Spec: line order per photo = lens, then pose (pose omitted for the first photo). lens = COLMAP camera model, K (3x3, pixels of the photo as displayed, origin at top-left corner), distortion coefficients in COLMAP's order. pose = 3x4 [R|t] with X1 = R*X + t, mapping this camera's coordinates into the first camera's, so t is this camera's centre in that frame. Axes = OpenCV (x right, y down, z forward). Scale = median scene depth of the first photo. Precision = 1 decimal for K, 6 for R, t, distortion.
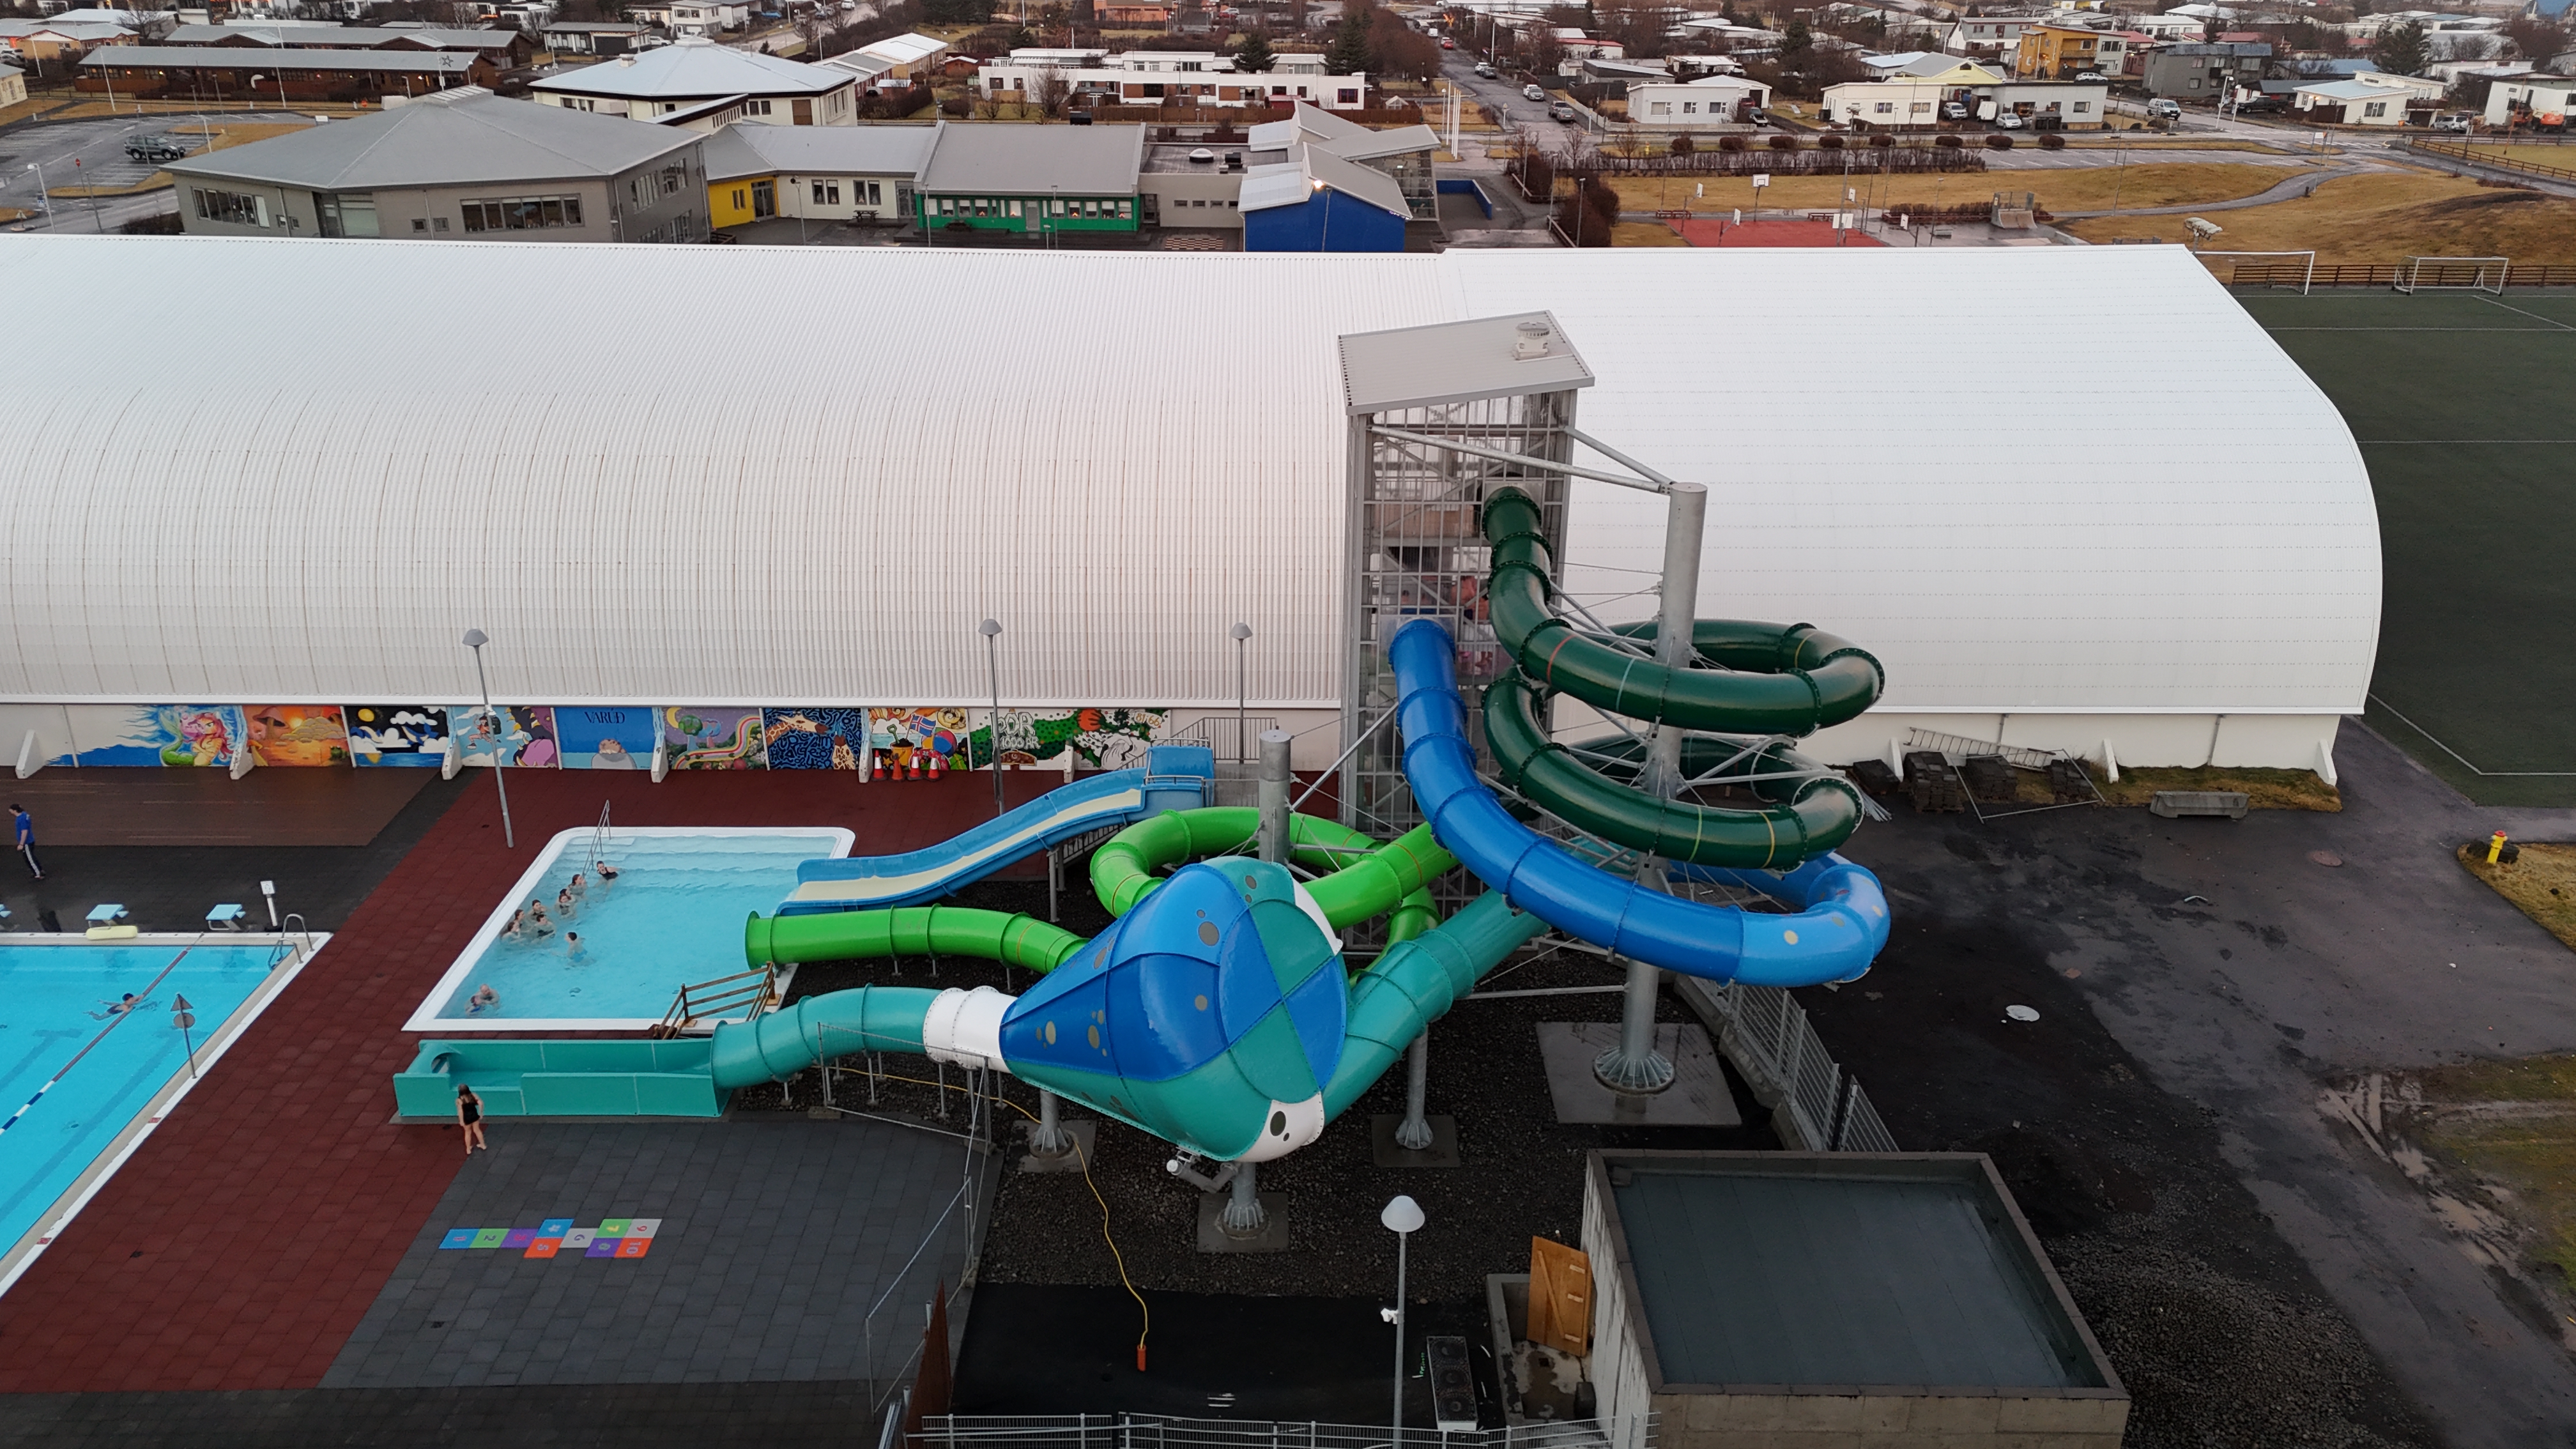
lens RADIAL K [[1921.6, 0, 1296.6], [0, 1921.6, 670.8], [0, 0, 1]] dist [0.099270, -0.106518]
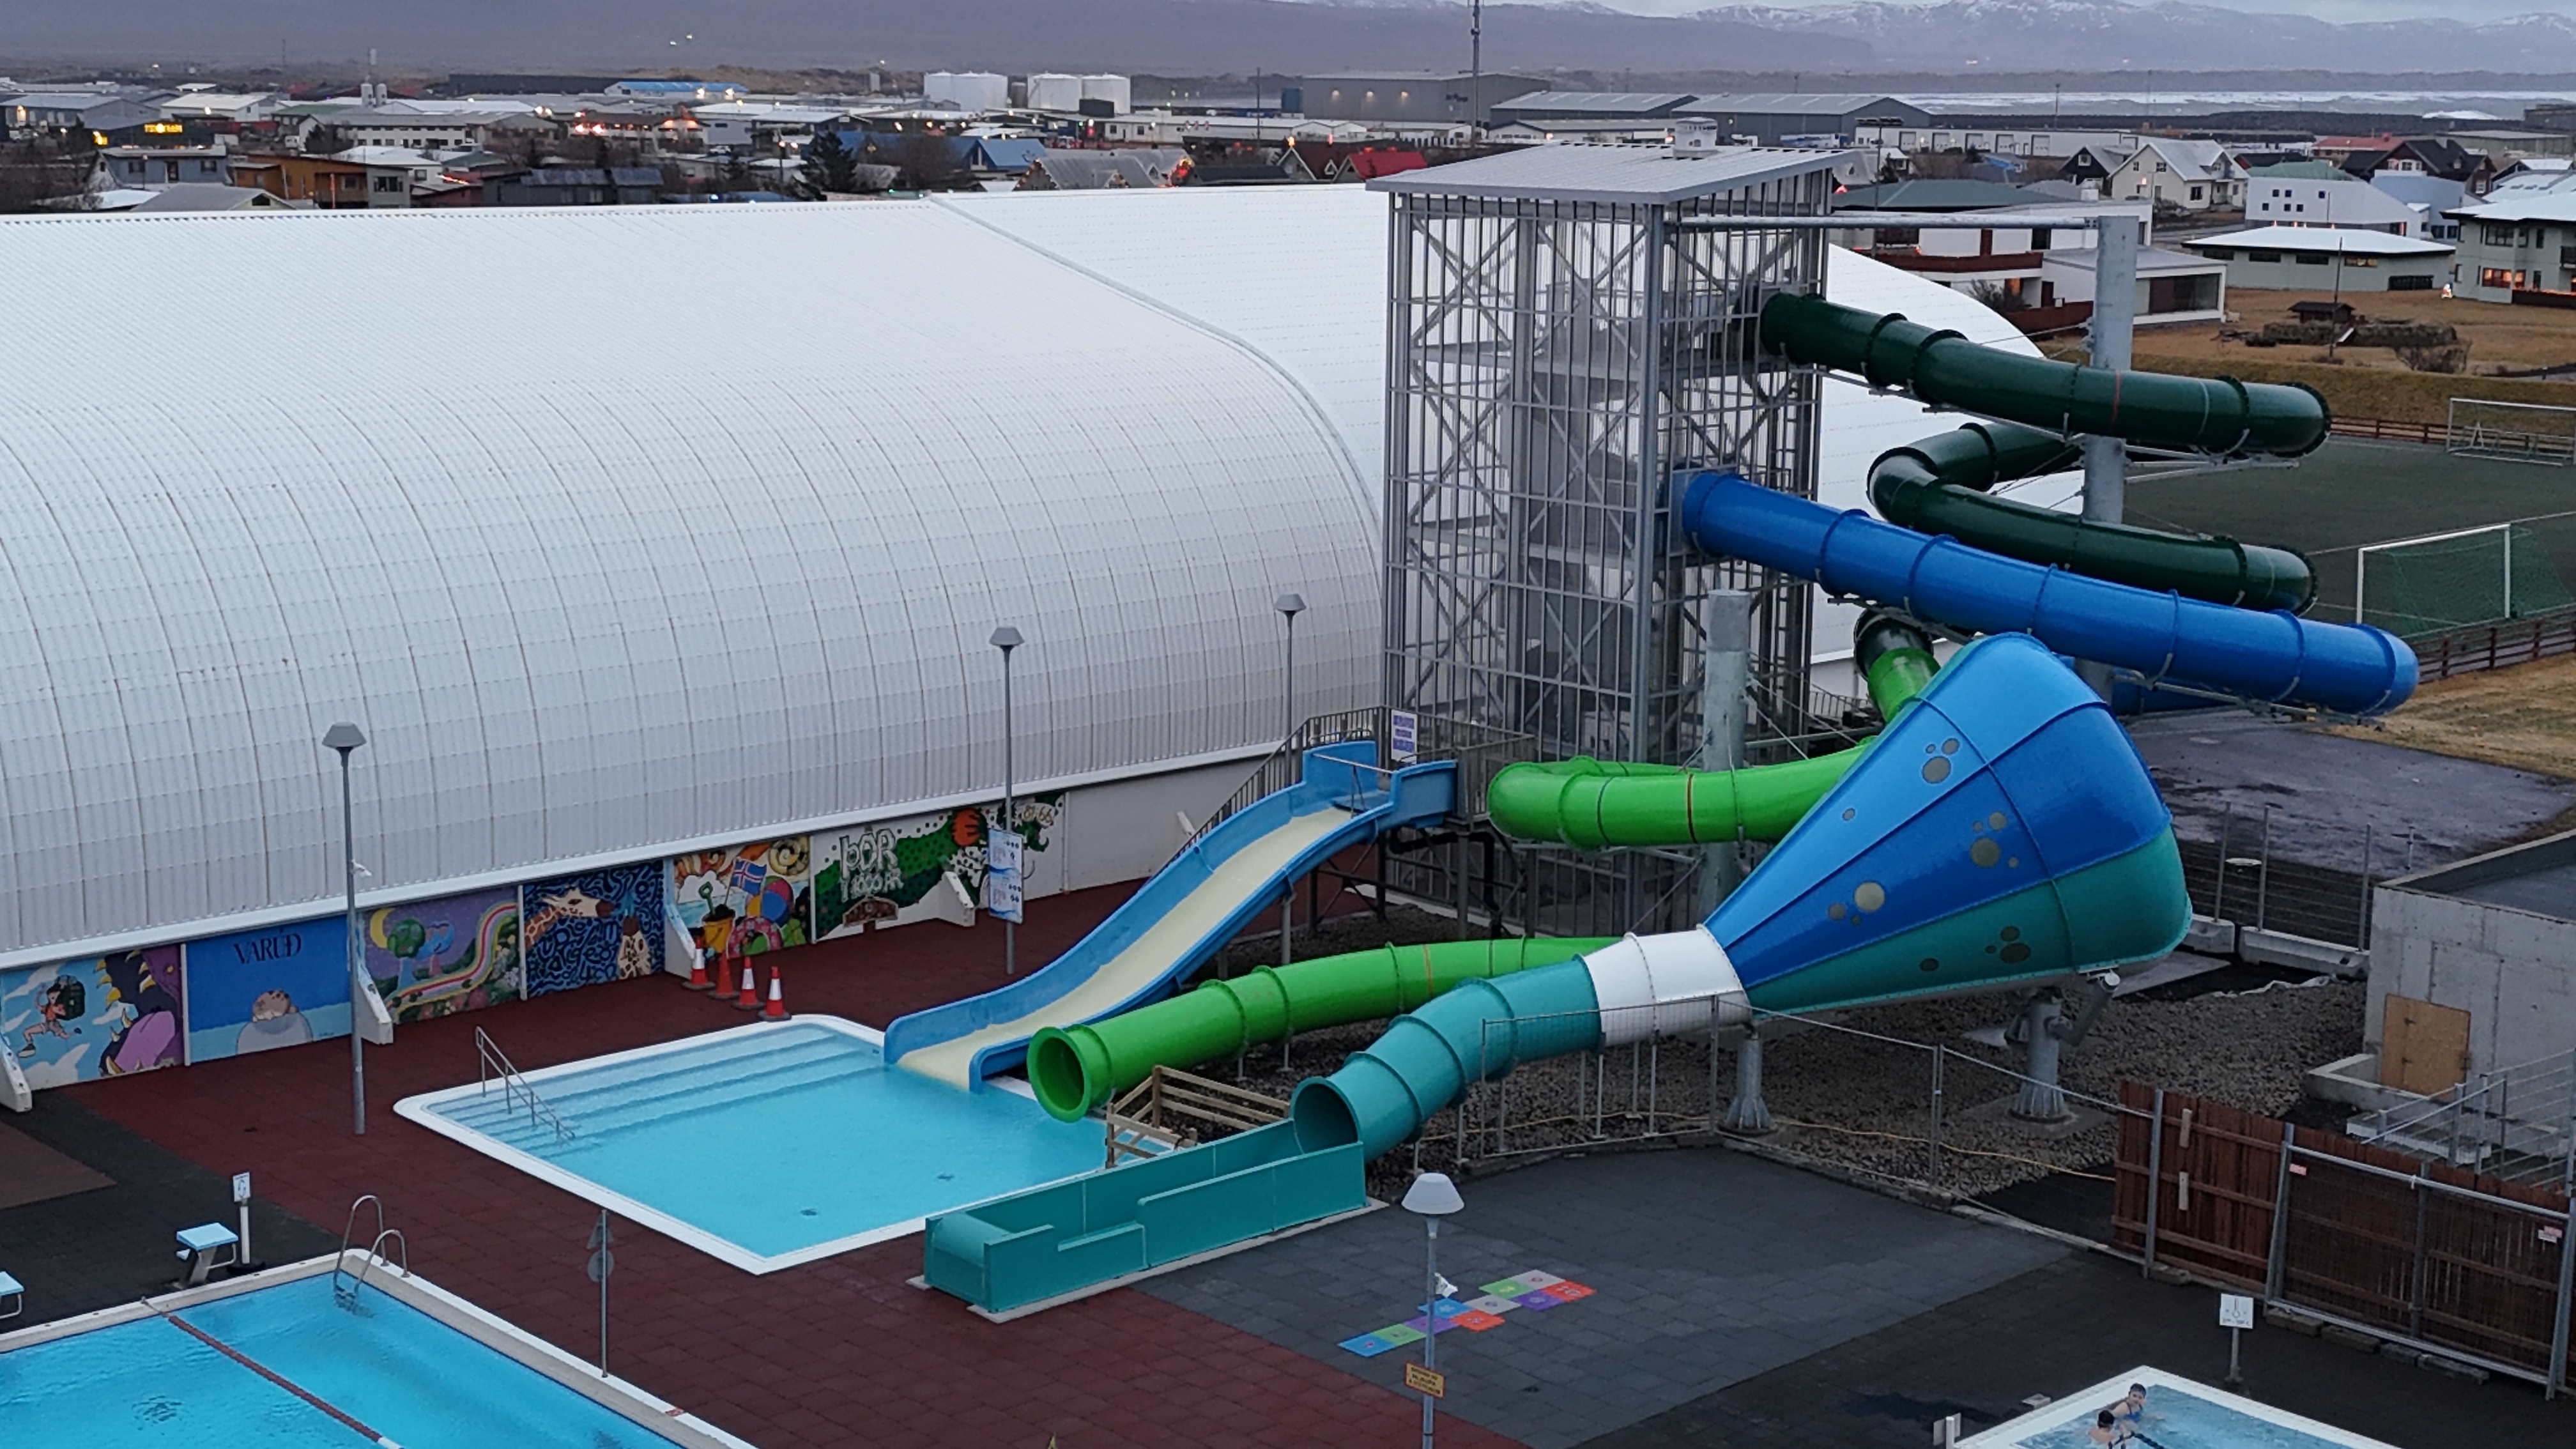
lens RADIAL K [[3484.9, 0, 1288.0], [0, 3484.9, 724.5], [0, 0, 1]] dist [0.087493, -0.035794]
pose [[0.740417, -0.126151, 0.660203, -0.791717], [0.245782, 0.965021, -0.091248, 0.124756], [-0.625599, 0.229828, 0.745524, 0.054616]]
